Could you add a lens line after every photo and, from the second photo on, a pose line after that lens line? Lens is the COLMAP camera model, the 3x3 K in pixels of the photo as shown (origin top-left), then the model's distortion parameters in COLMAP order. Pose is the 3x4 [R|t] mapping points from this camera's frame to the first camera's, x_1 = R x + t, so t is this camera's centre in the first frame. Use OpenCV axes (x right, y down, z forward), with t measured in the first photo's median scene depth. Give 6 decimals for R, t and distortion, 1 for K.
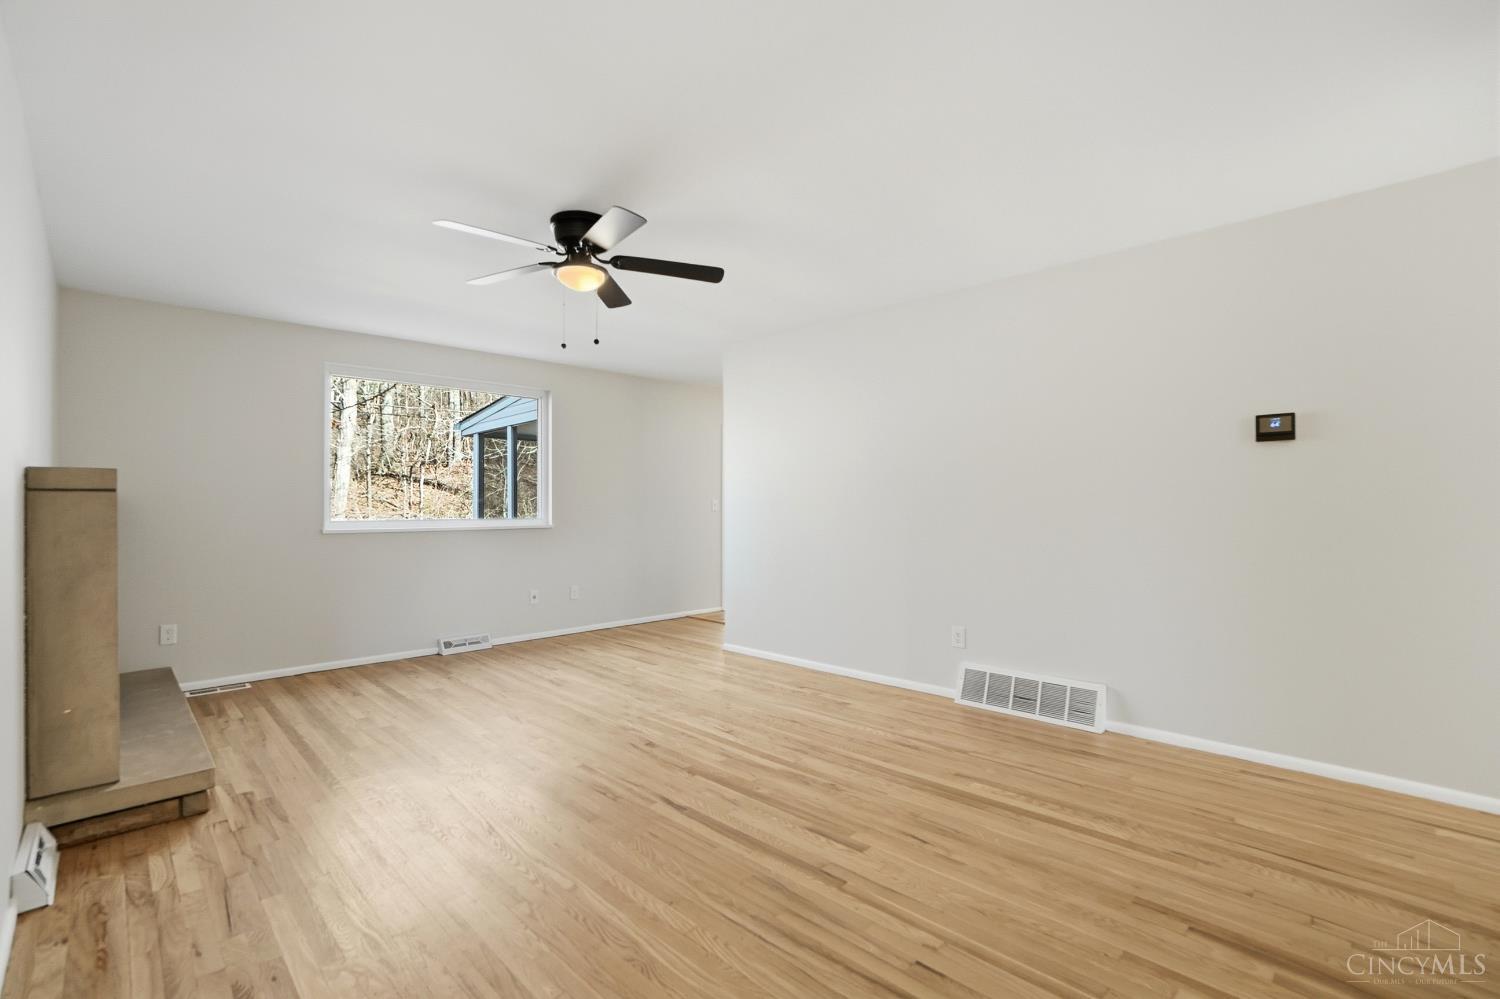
lens RADIAL K [[680.9, 0, 740.8], [0, 680.9, 510.4], [0, 0, 1]] dist [-0.070987, 0.025095]
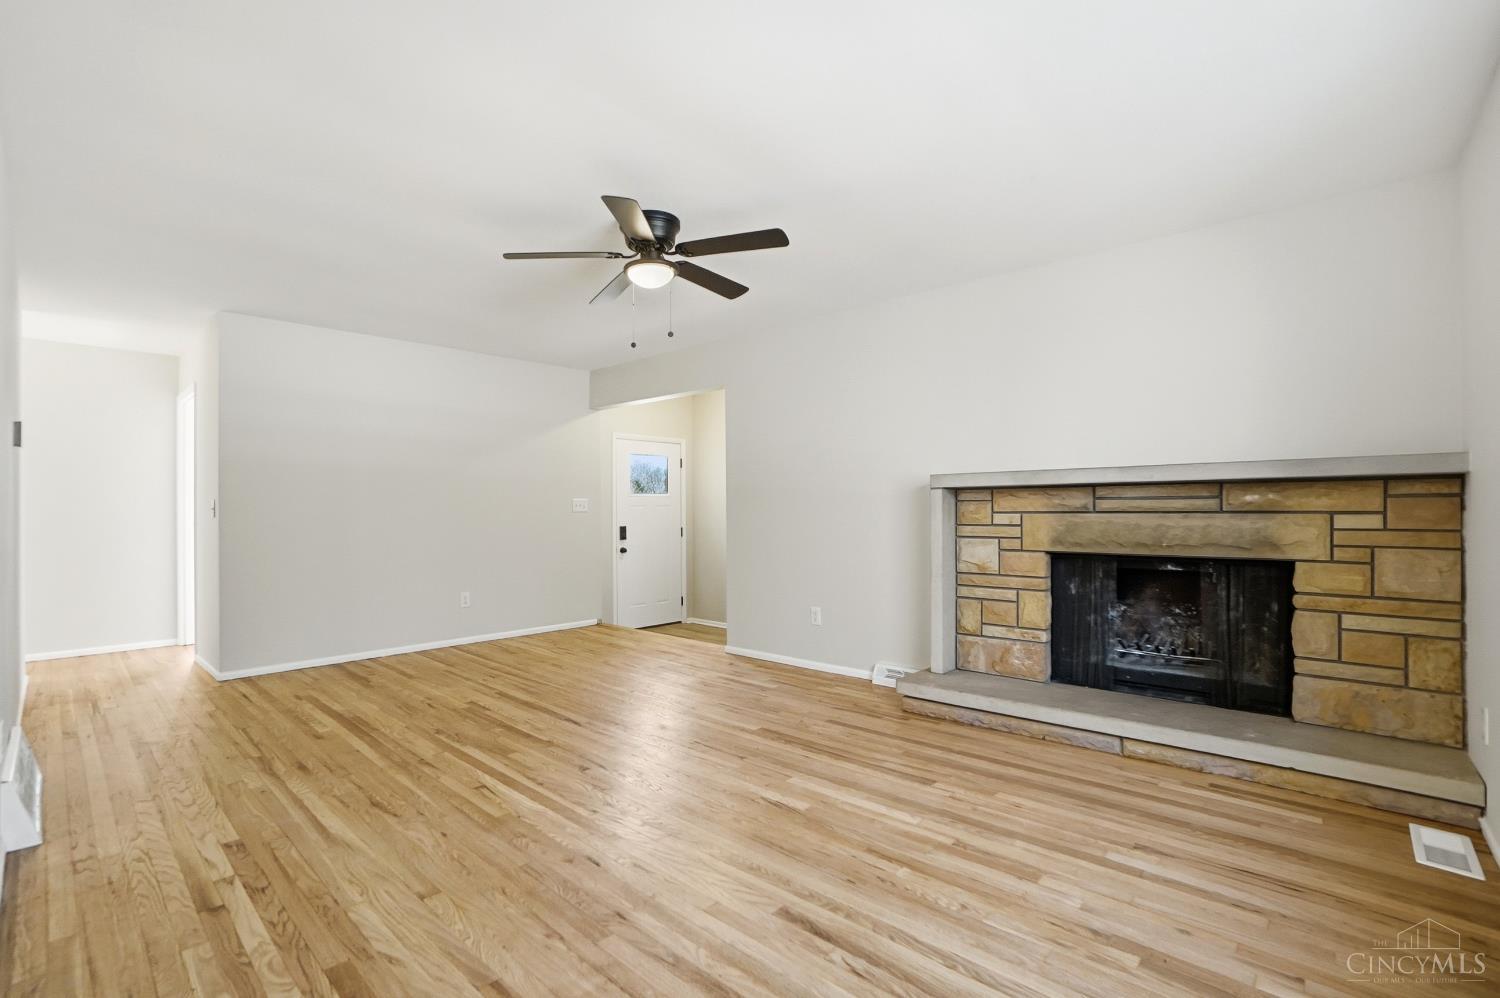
lens RADIAL K [[680.9, 0, 740.8], [0, 680.9, 509.9], [0, 0, 1]] dist [-0.070987, 0.025095]
pose [[-0.998805, 0.008595, -0.048120, -0.323776], [0.008557, 0.999963, 0.001008, 0.009758], [0.048127, 0.000595, -0.998841, 2.036336]]
